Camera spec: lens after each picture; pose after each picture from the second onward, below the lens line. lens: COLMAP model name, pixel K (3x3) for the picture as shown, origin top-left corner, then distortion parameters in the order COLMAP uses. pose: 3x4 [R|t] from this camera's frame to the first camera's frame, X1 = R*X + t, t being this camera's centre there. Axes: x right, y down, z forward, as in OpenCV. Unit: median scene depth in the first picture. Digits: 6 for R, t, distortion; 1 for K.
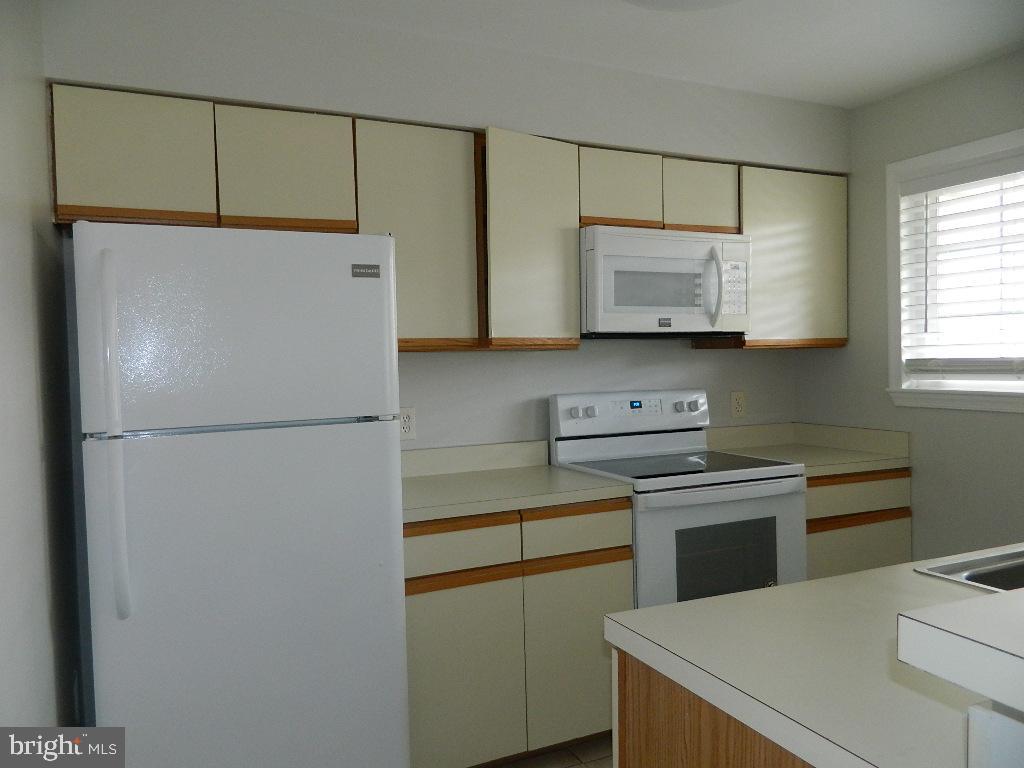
lens RADIAL K [[761.4, 0, 511.3], [0, 761.4, 387.1], [0, 0, 1]] dist [0.001830, -0.006161]
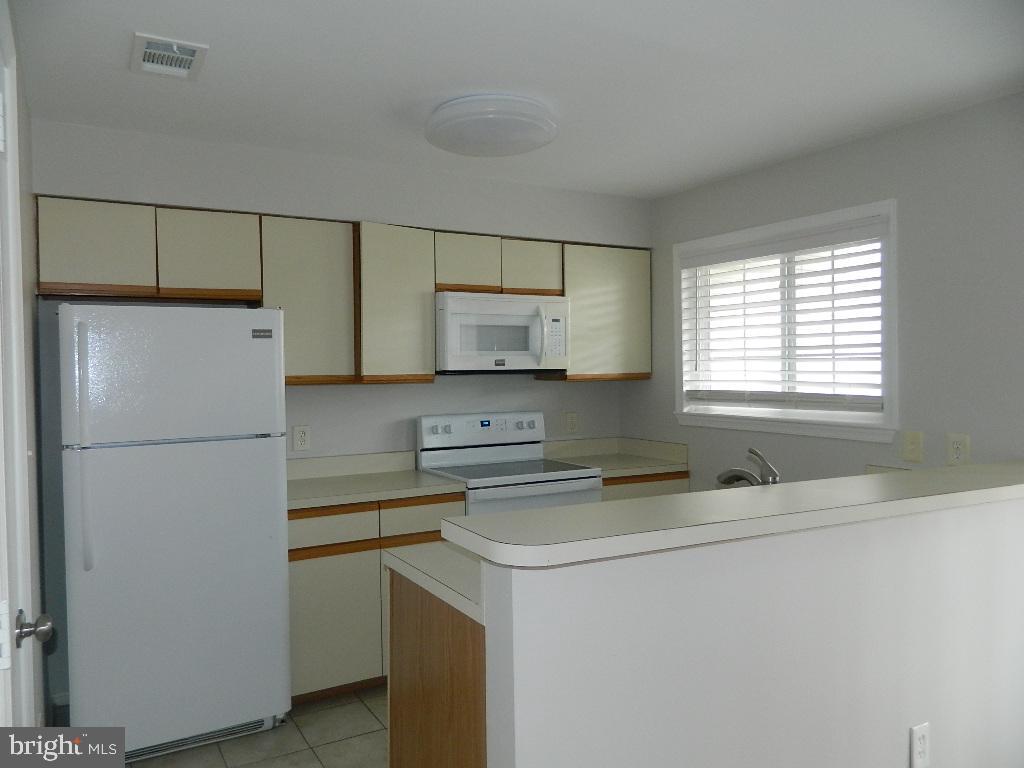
lens RADIAL K [[761.4, 0, 512.1], [0, 761.4, 380.1], [0, 0, 1]] dist [0.001830, -0.006161]
pose [[0.997103, 0.007701, 0.075678, 0.123538], [-0.005854, 0.999680, -0.024597, -0.021748], [-0.075844, 0.024083, 0.996829, -0.340492]]
